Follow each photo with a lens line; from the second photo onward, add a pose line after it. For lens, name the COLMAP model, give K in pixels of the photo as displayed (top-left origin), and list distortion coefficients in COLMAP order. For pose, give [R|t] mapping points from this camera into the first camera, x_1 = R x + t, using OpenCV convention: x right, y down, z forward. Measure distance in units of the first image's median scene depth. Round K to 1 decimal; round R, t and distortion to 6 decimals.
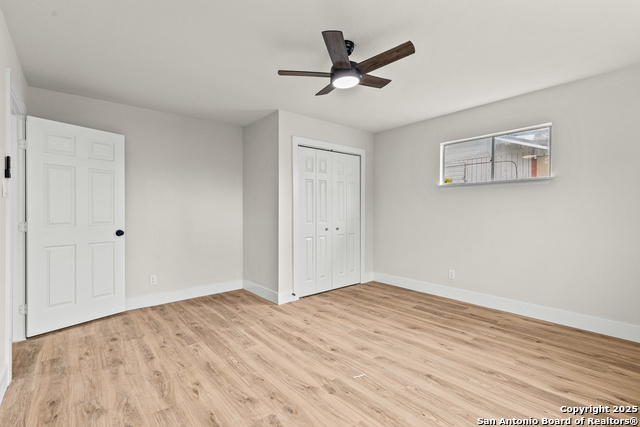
lens RADIAL K [[293.7, 0, 320.4], [0, 293.7, 211.8], [0, 0, 1]] dist [0.006596, -0.000159]
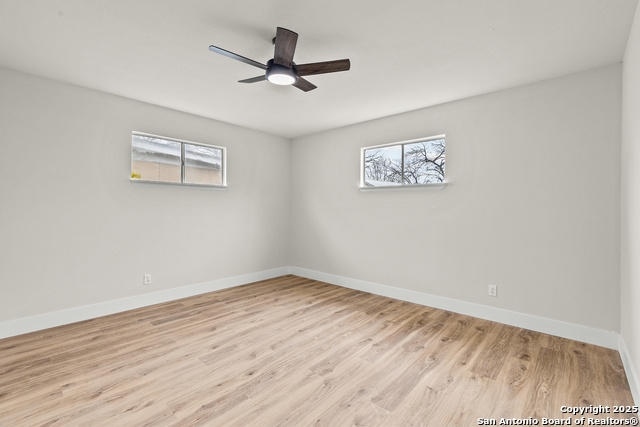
lens RADIAL K [[293.7, 0, 320.4], [0, 293.7, 211.8], [0, 0, 1]] dist [0.006596, -0.000159]
pose [[-0.156301, -0.007957, 0.987677, -0.684611], [-0.002282, 0.999968, 0.007695, -0.006092], [-0.987707, -0.001051, -0.156314, 0.772715]]
